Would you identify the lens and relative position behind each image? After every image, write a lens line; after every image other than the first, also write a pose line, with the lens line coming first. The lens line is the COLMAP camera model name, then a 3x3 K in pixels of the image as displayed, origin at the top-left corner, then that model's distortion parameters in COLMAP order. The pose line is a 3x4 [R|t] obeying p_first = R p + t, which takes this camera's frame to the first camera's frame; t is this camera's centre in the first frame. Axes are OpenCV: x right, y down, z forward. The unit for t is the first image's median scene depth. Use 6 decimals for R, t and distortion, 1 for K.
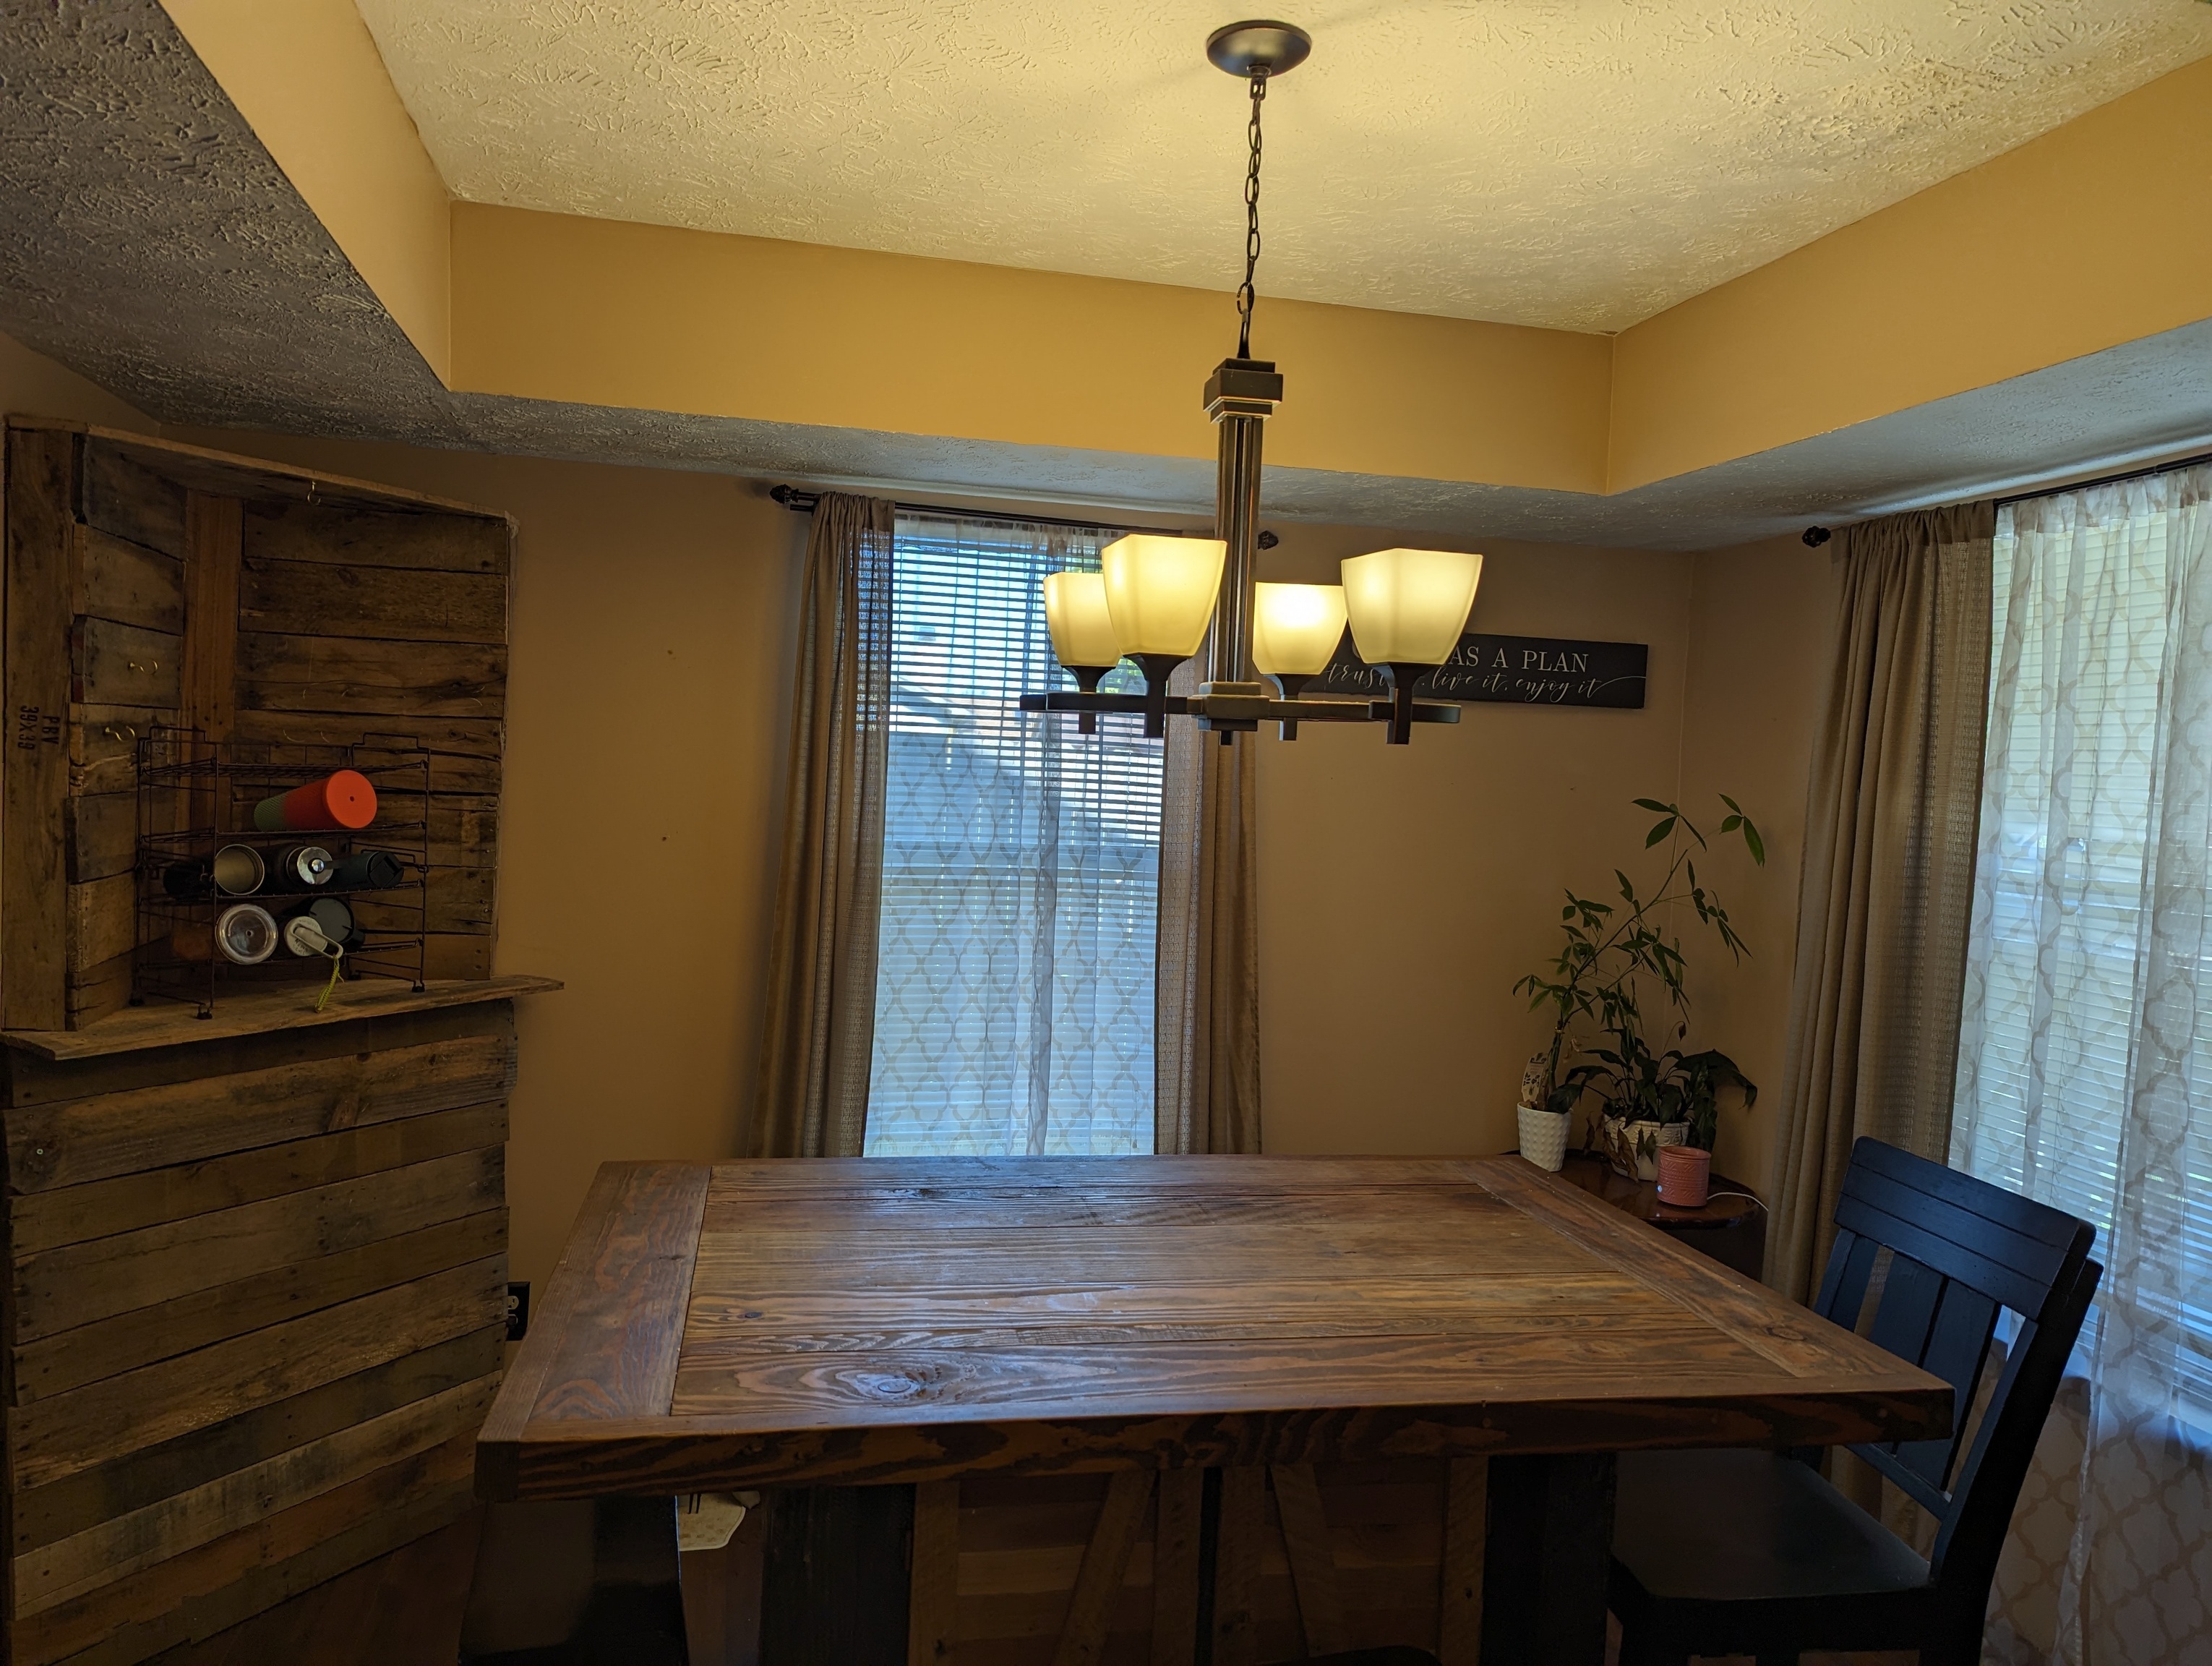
lens RADIAL K [[1571.7, 0, 1092.7], [0, 1571.7, 843.8], [0, 0, 1]] dist [0.046267, -0.031200]
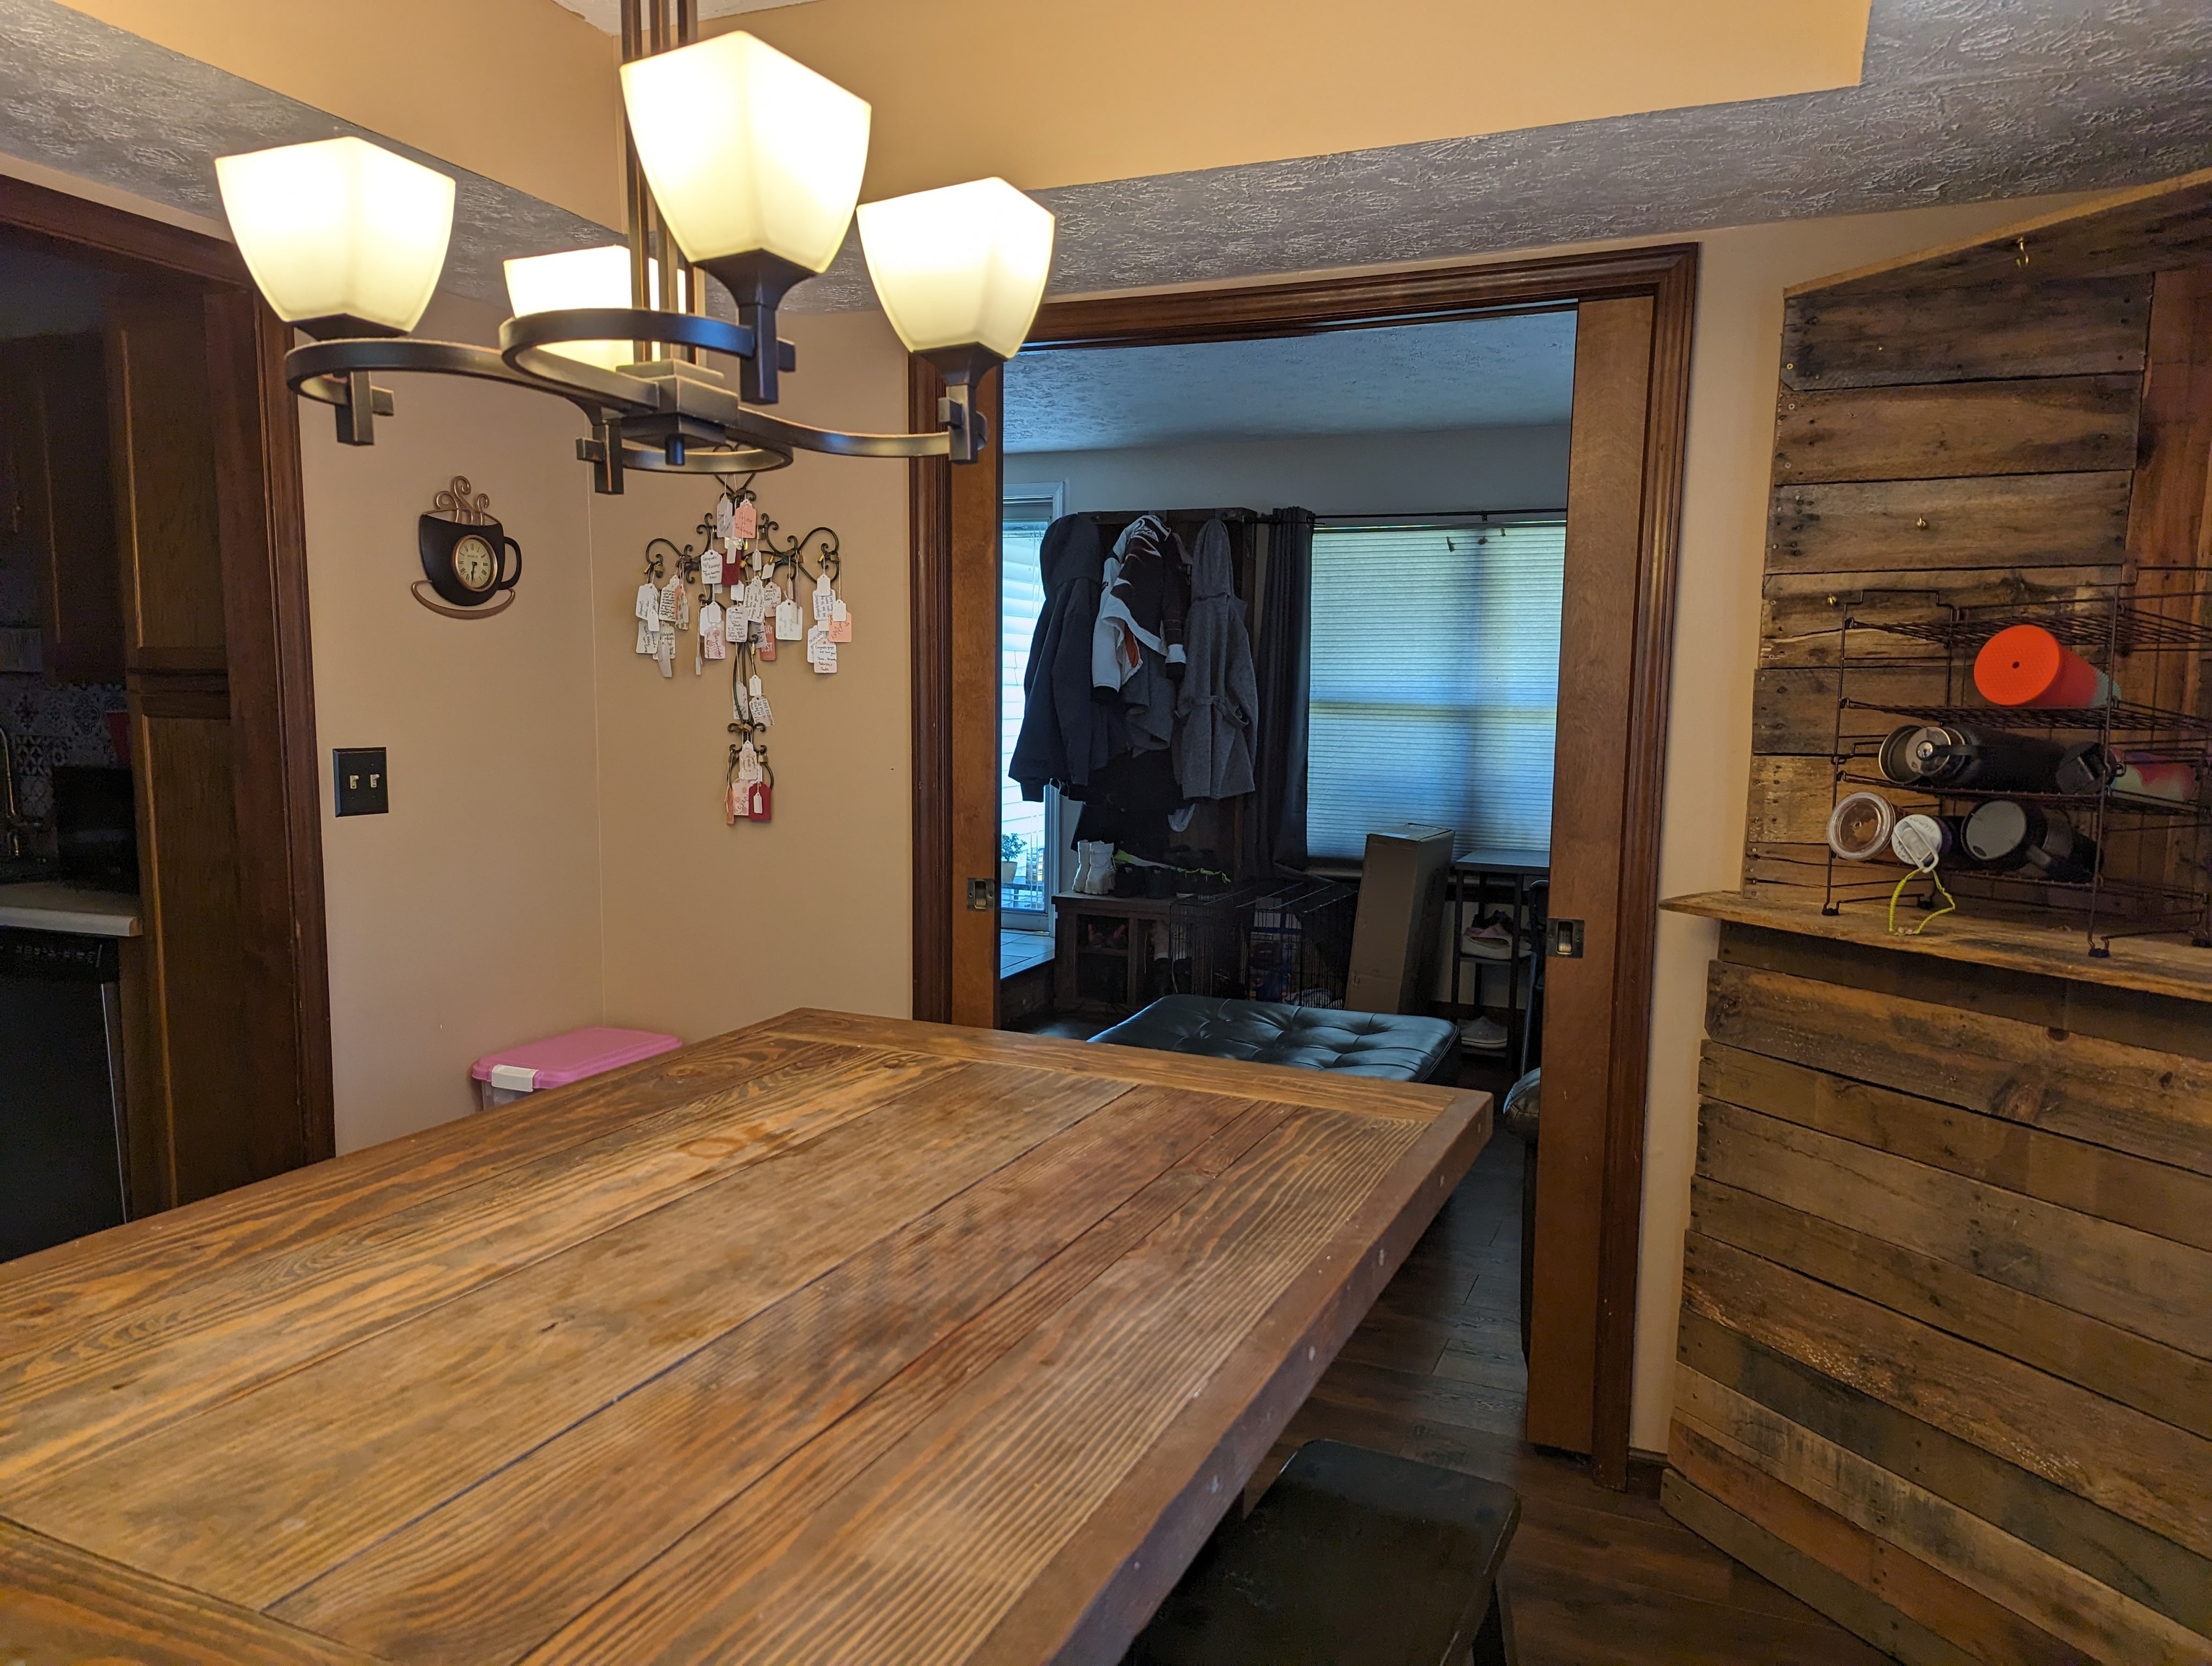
lens RADIAL K [[1571.7, 0, 1095.1], [0, 1571.7, 848.7], [0, 0, 1]] dist [0.046267, -0.031200]
pose [[-0.584593, 0.039047, -0.810386, 0.450386], [-0.075632, 0.991869, 0.102351, 0.015384], [0.807794, 0.121124, -0.576887, 1.312494]]
